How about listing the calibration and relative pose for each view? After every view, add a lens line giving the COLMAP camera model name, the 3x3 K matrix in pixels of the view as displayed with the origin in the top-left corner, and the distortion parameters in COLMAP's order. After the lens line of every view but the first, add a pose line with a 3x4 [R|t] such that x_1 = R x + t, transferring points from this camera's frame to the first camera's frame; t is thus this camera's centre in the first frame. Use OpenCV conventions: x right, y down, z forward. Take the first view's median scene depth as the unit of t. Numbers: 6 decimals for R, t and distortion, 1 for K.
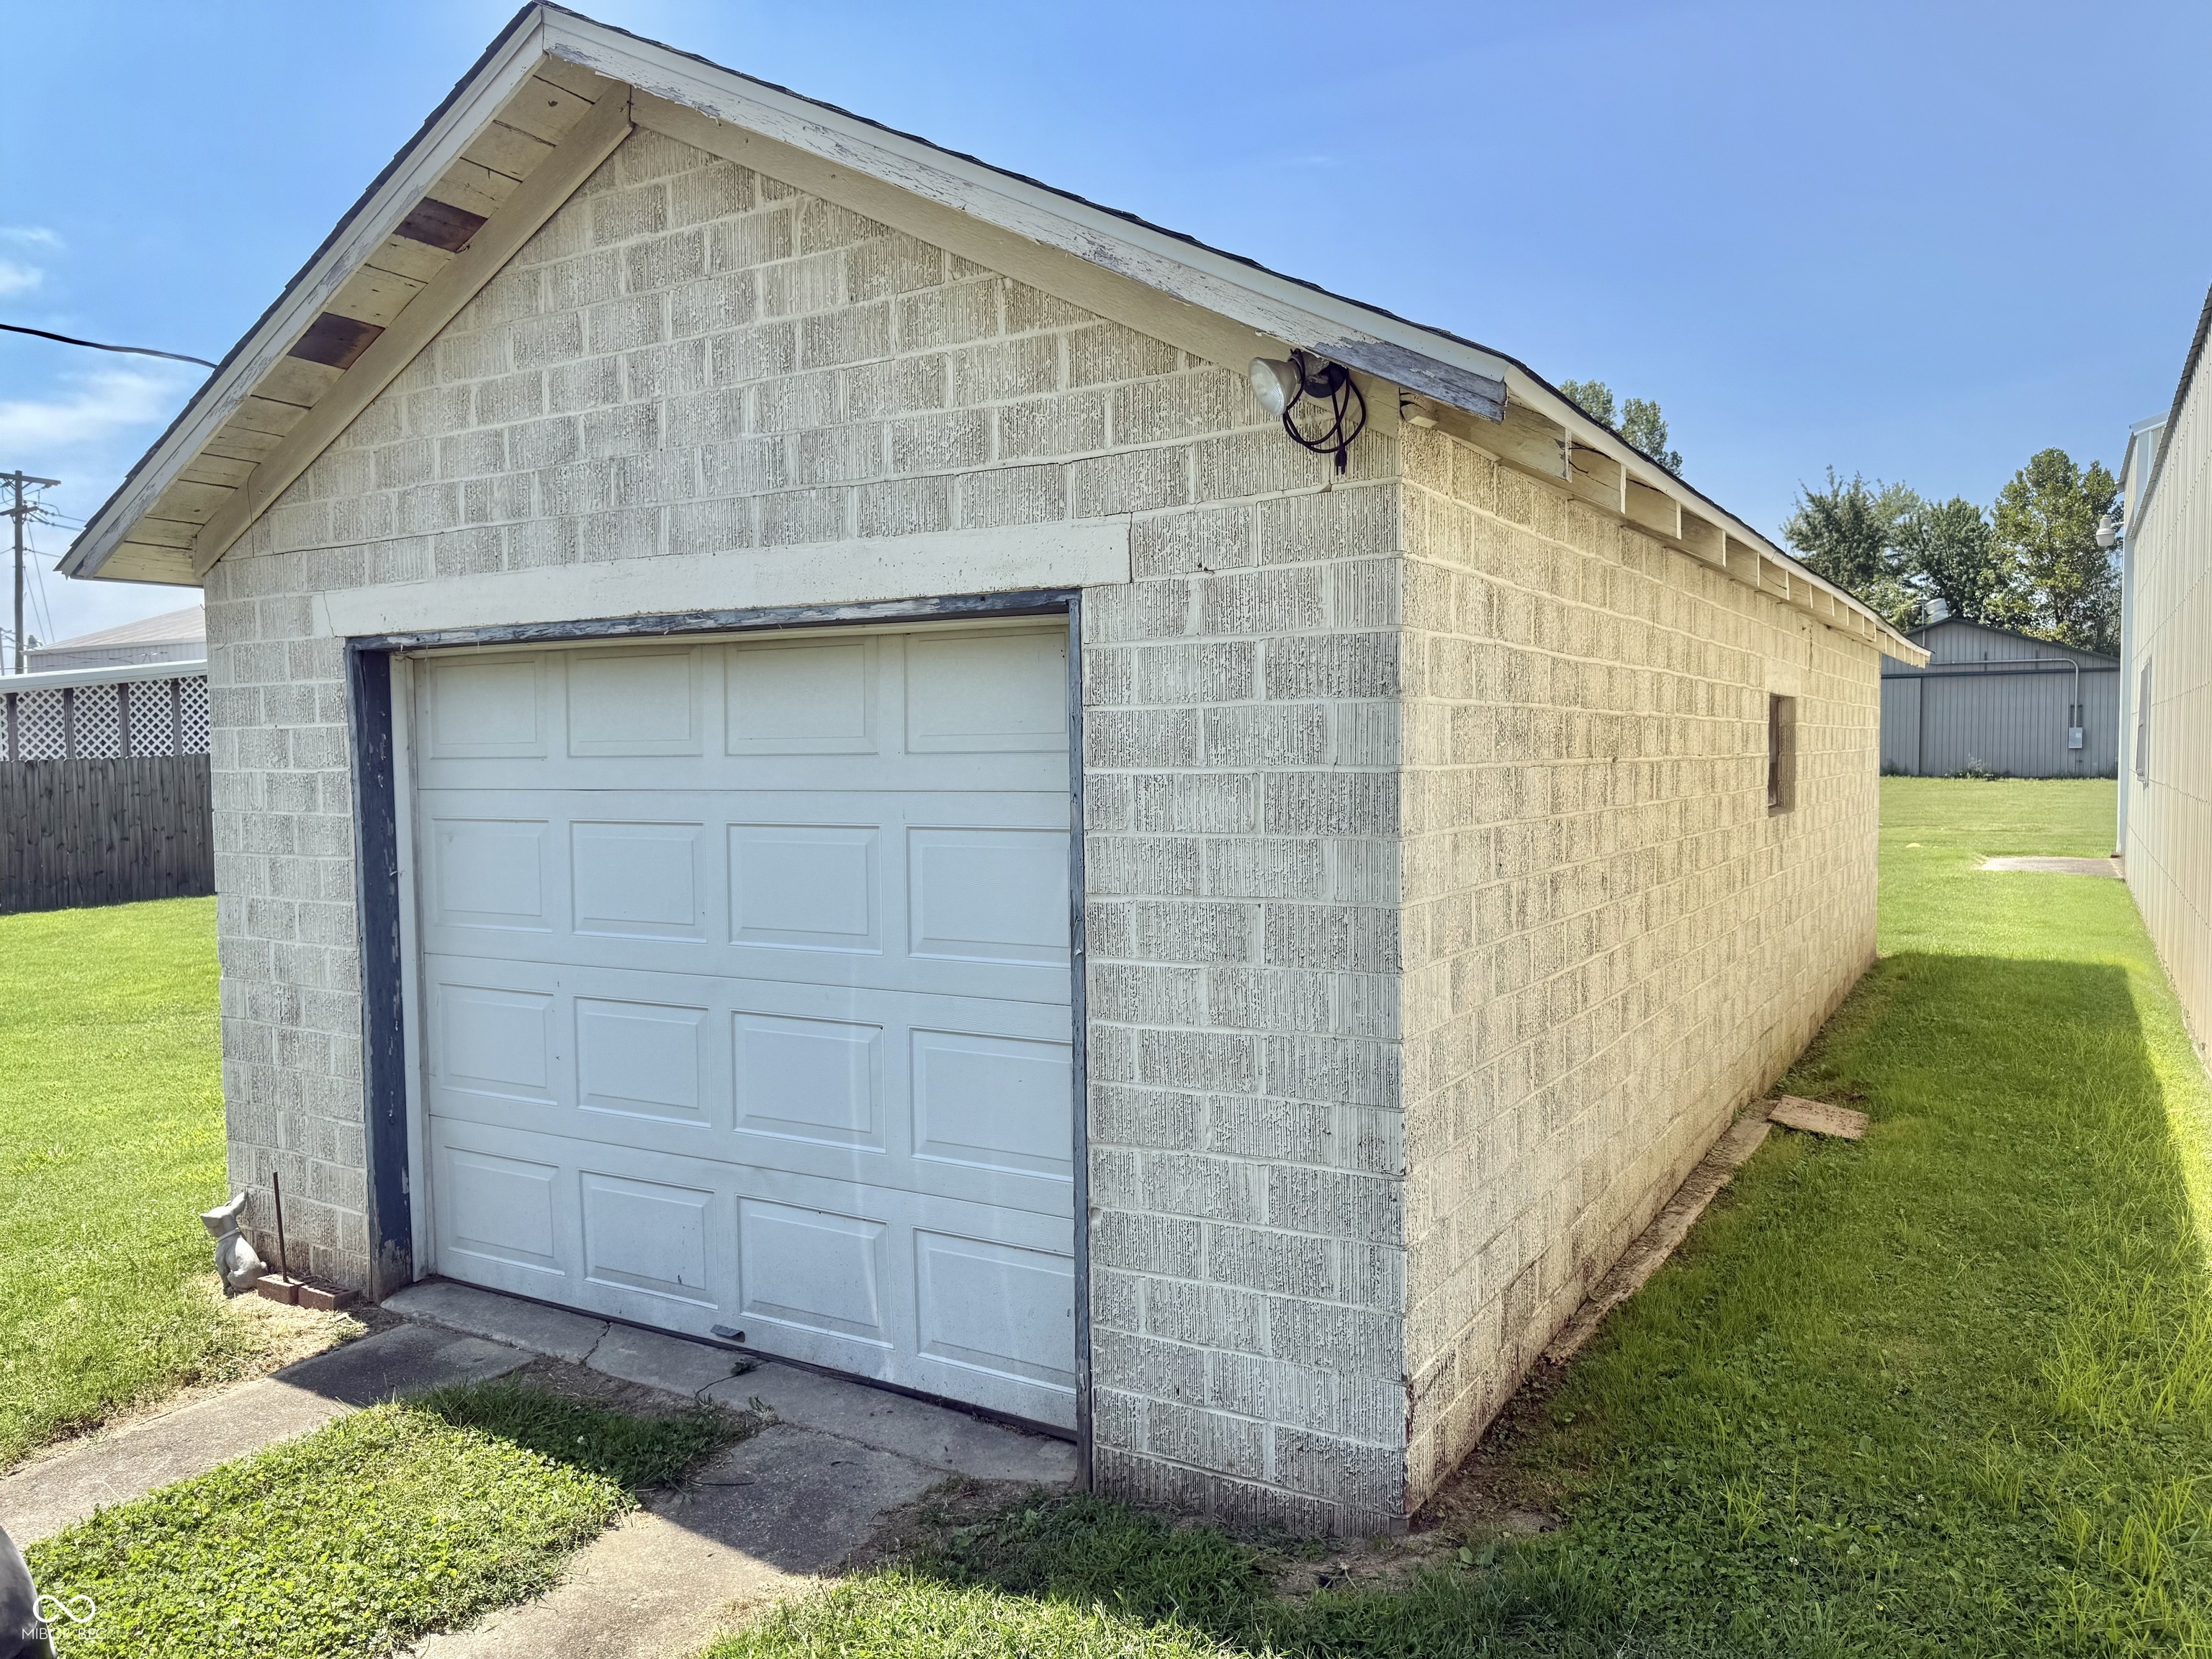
lens RADIAL K [[1535.6, 0, 1106.0], [0, 1535.6, 829.5], [0, 0, 1]] dist [0.114402, -0.128237]
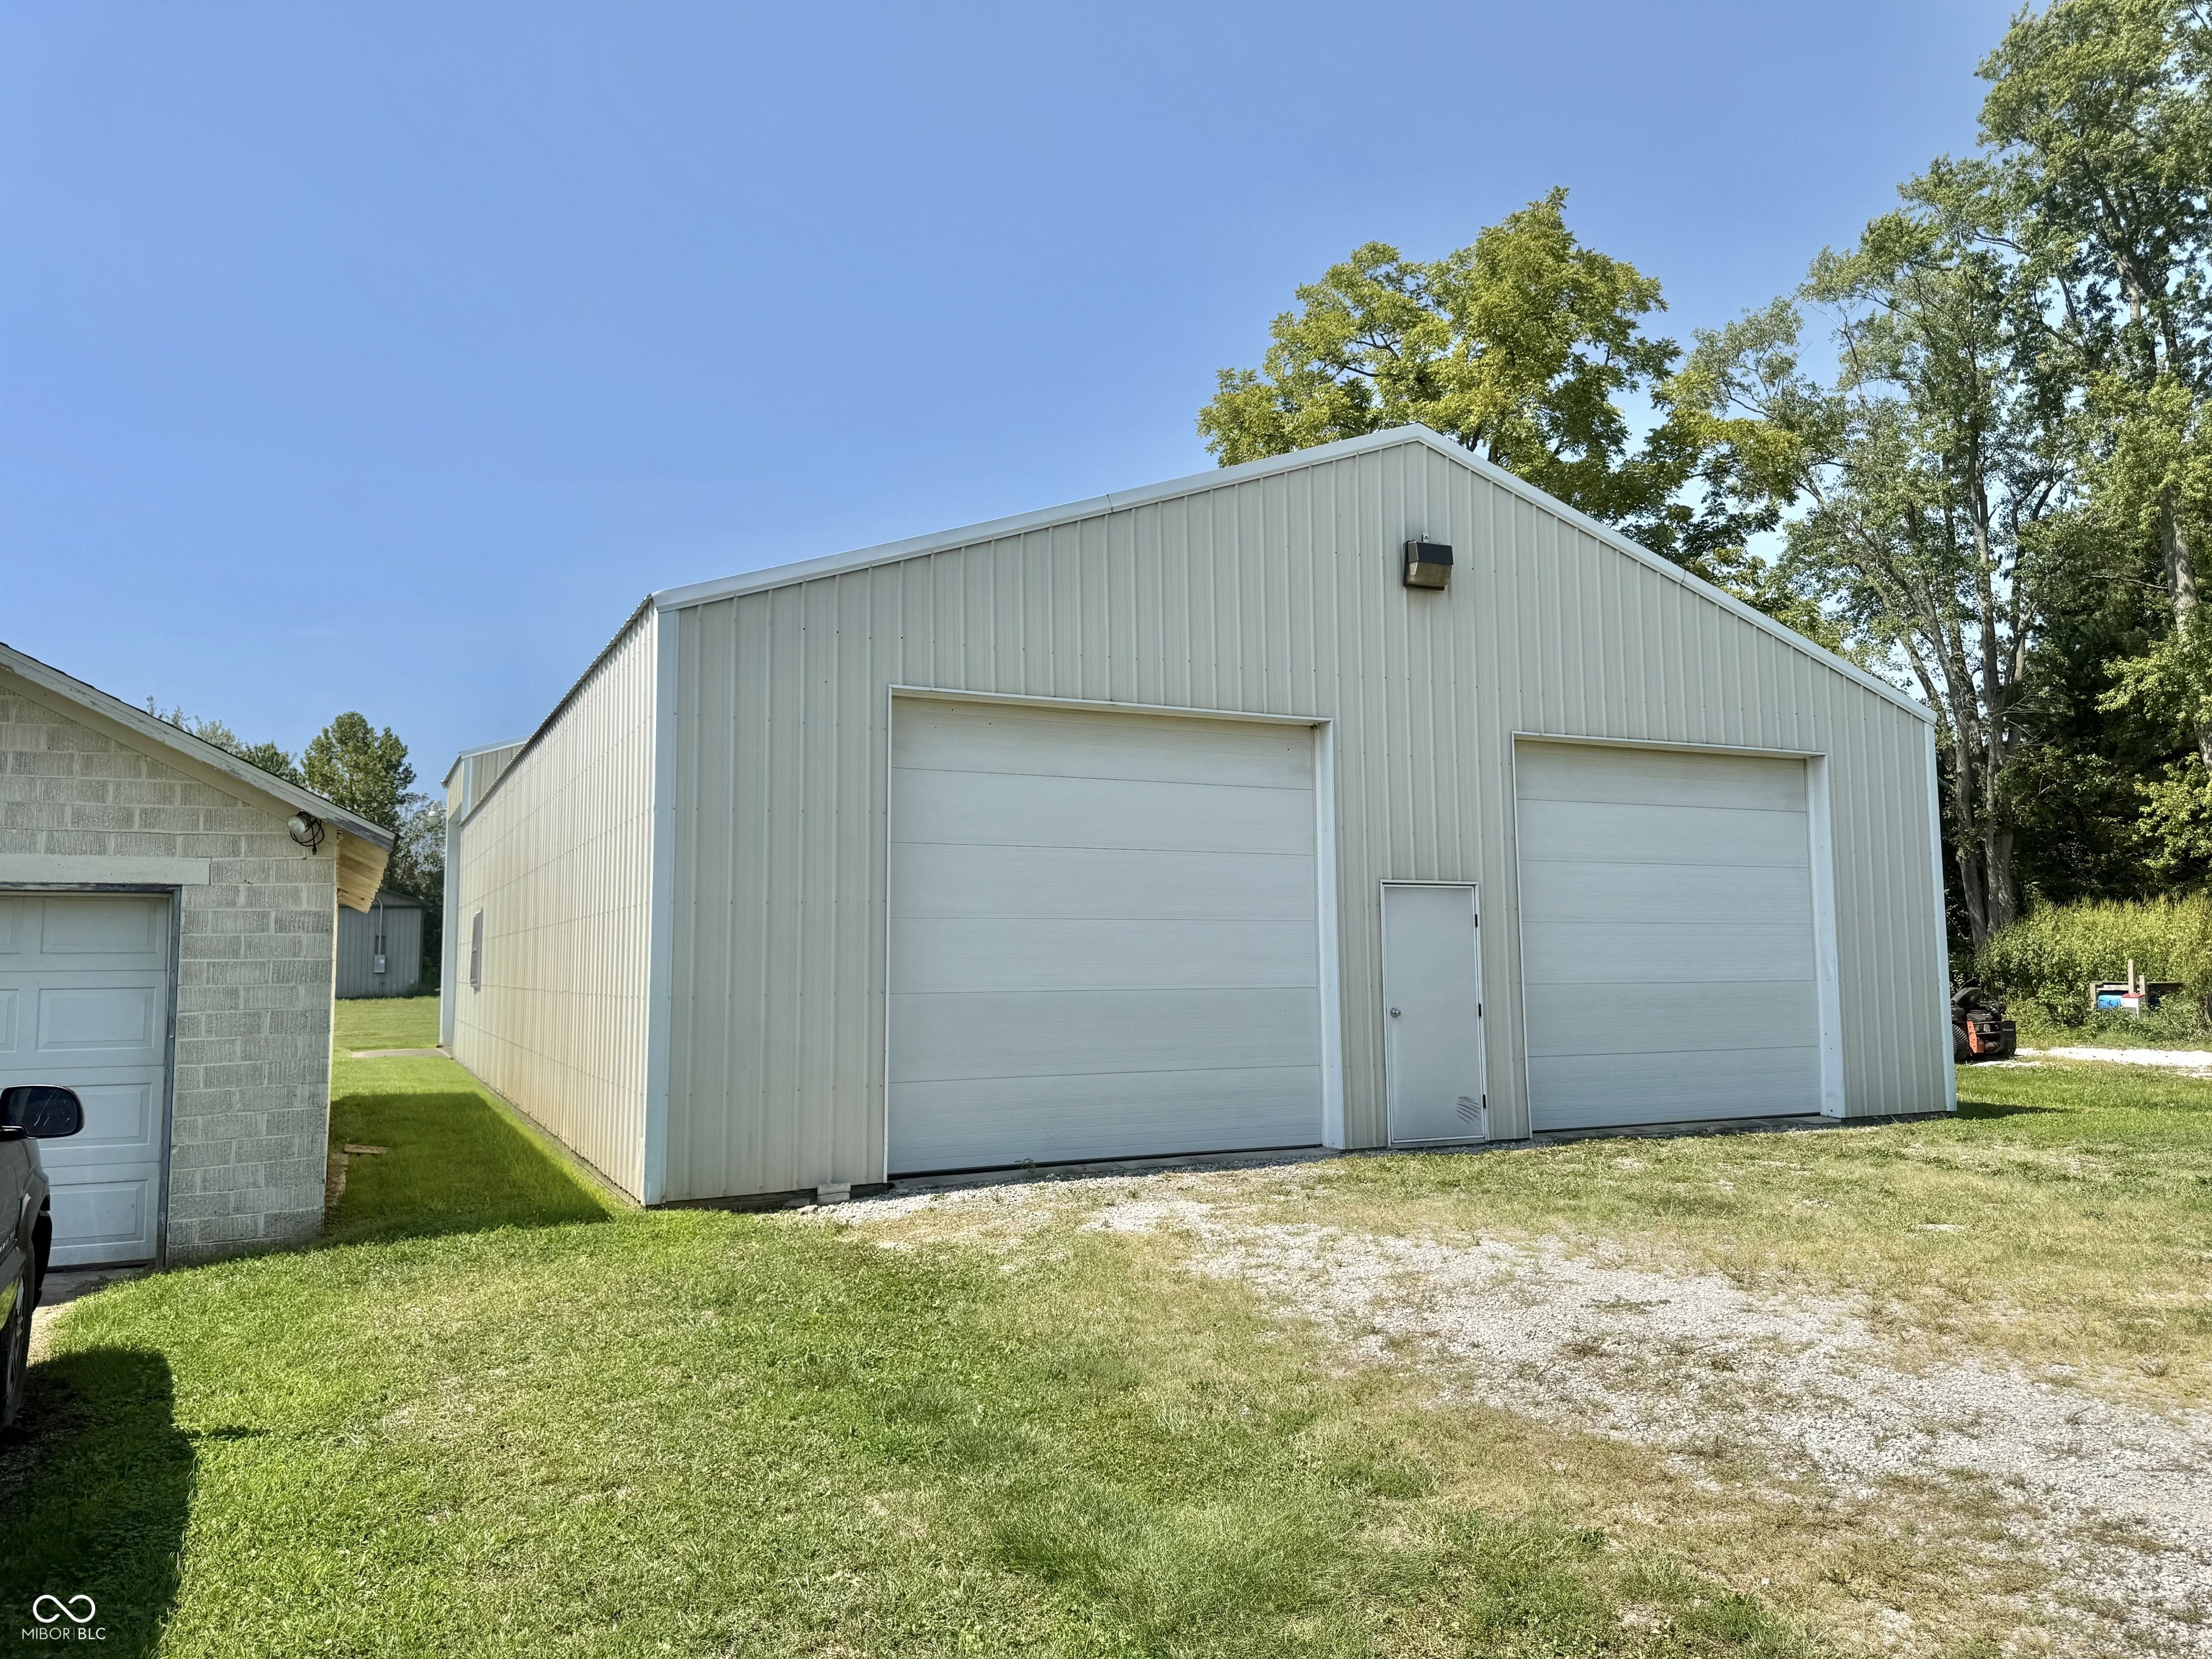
lens RADIAL K [[1535.6, 0, 1106.0], [0, 1535.6, 829.5], [0, 0, 1]] dist [0.114402, -0.128237]
pose [[0.541062, 0.078450, 0.837316, -1.286681], [0.043197, 0.991733, -0.120831, 0.117119], [-0.839873, 0.101546, 0.533200, -1.530727]]
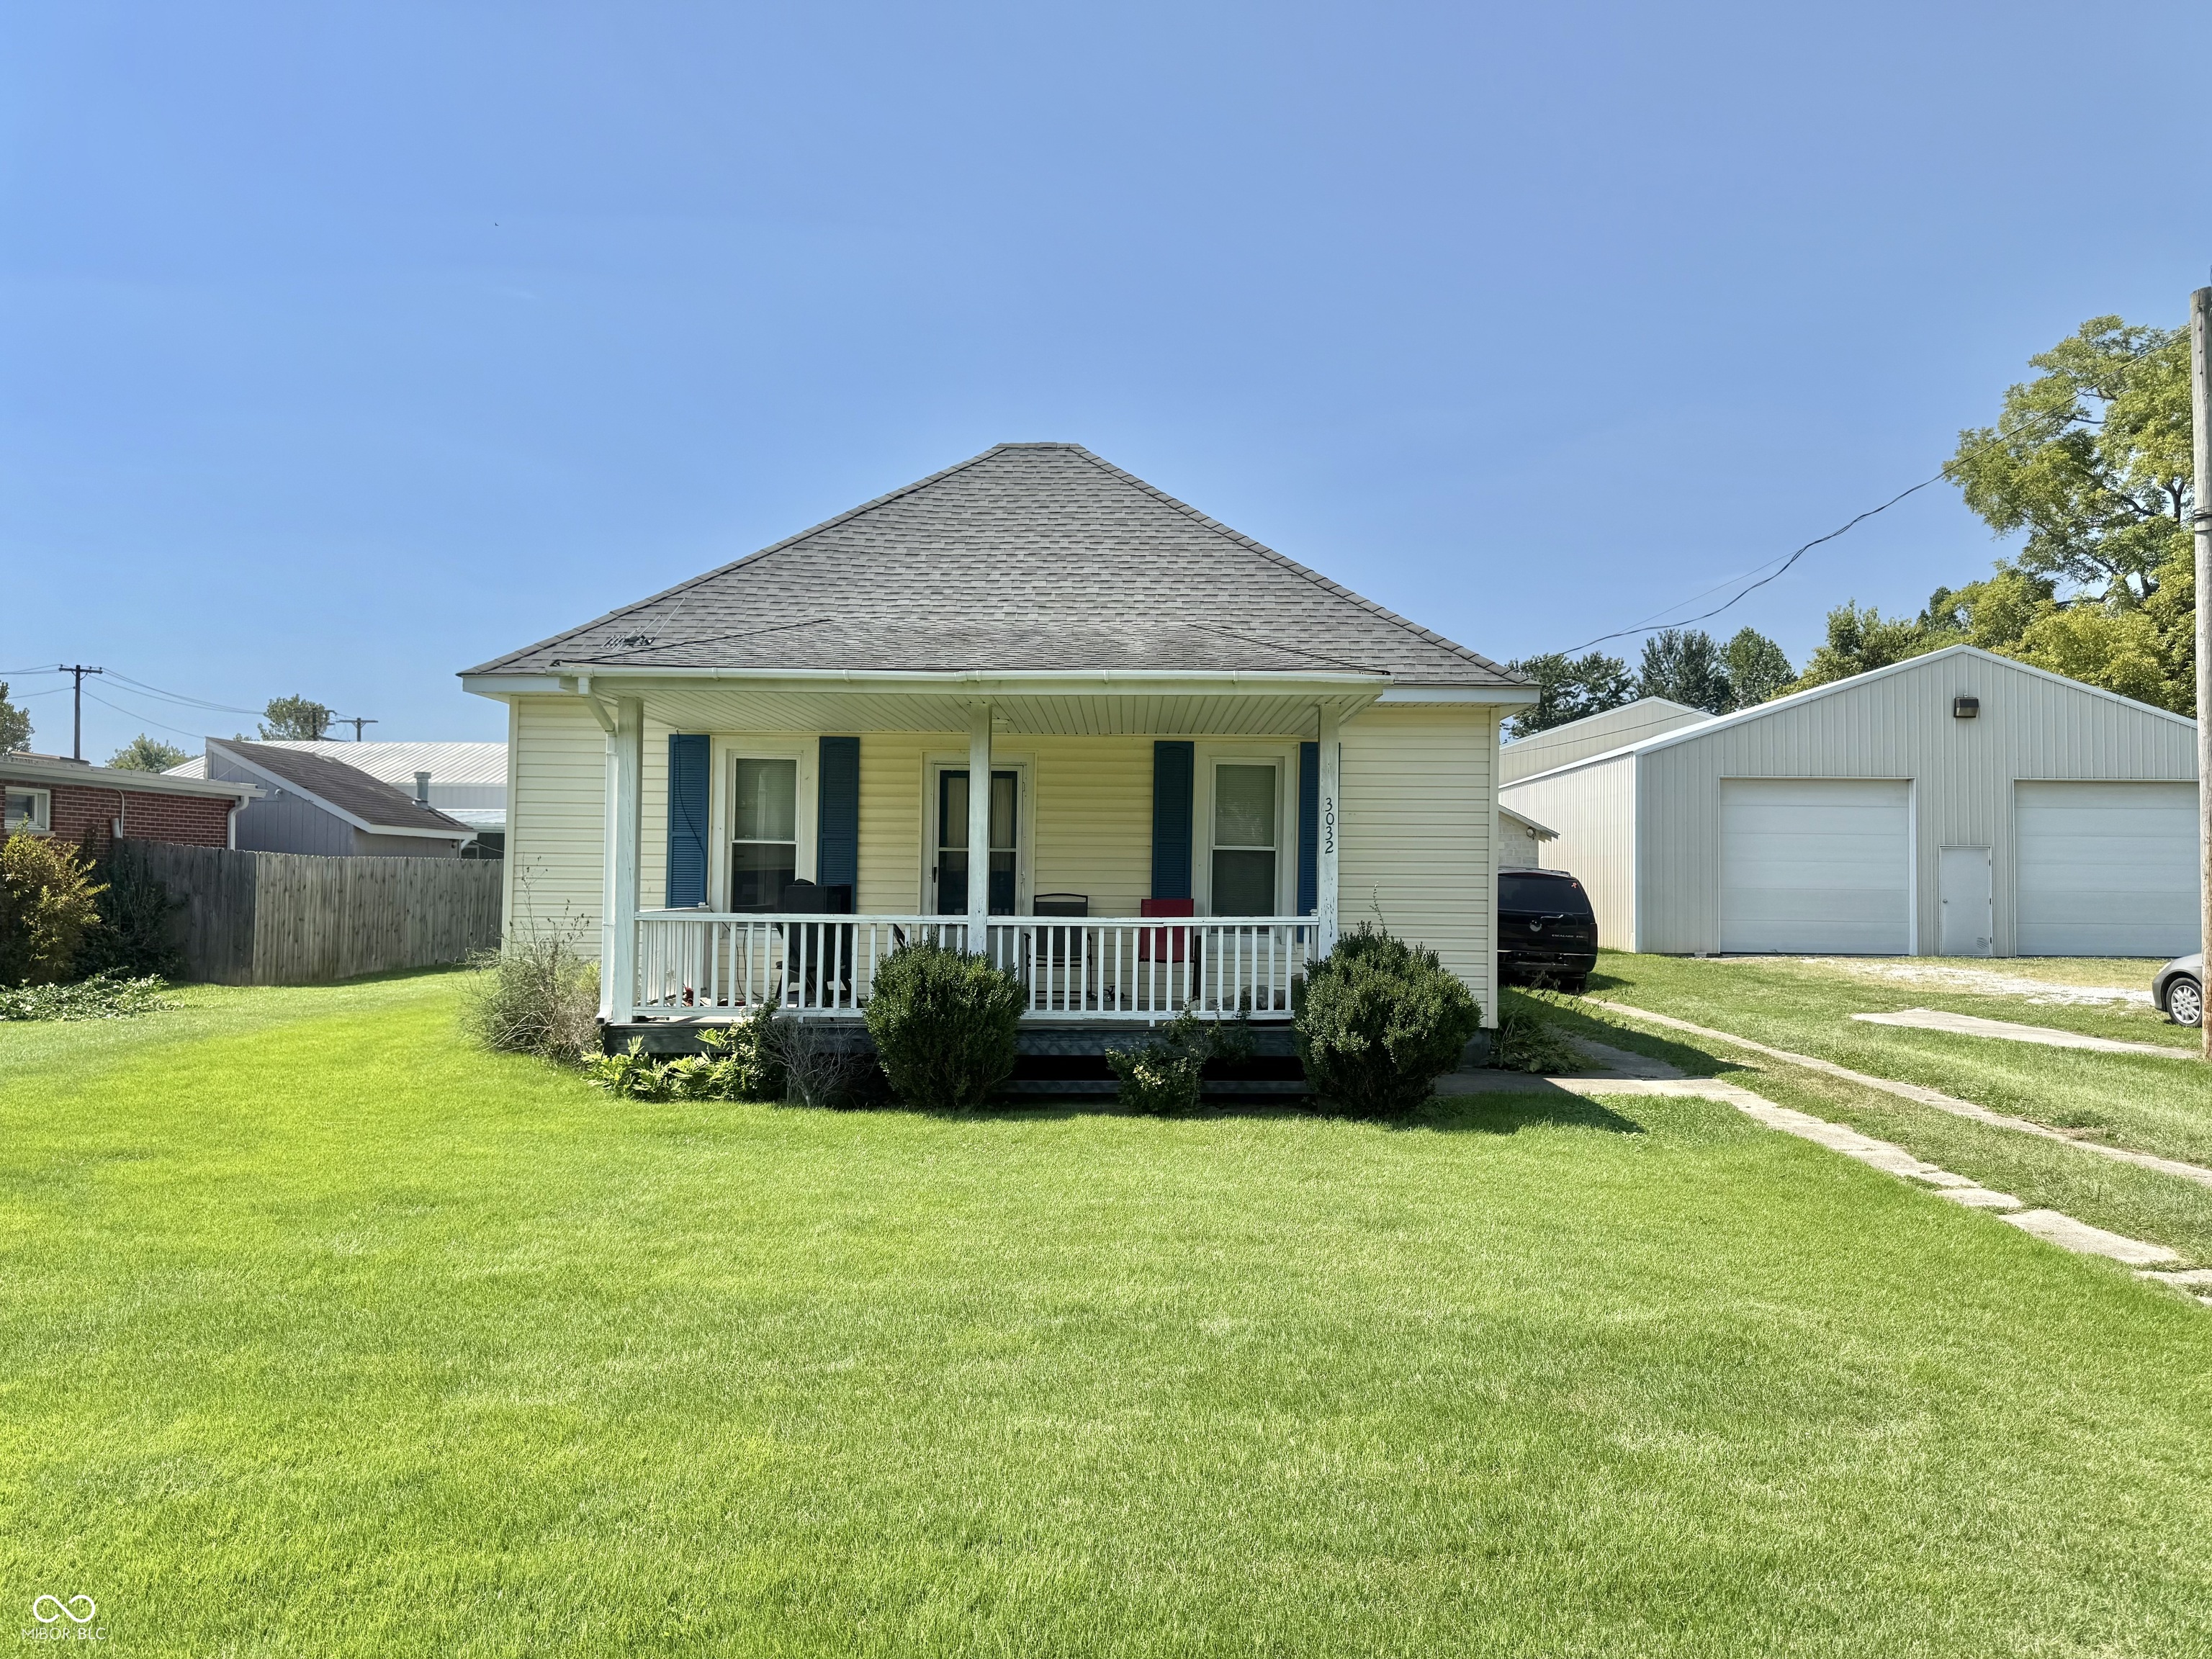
lens RADIAL K [[1518.4, 0, 1106.0], [0, 1518.4, 829.5], [0, 0, 1]] dist [-0.003280, -0.007454]
pose [[0.875466, 0.034933, 0.482015, -5.938862], [0.005155, 0.996652, -0.081593, 0.396459], [-0.483252, 0.073916, 0.872356, -5.190500]]
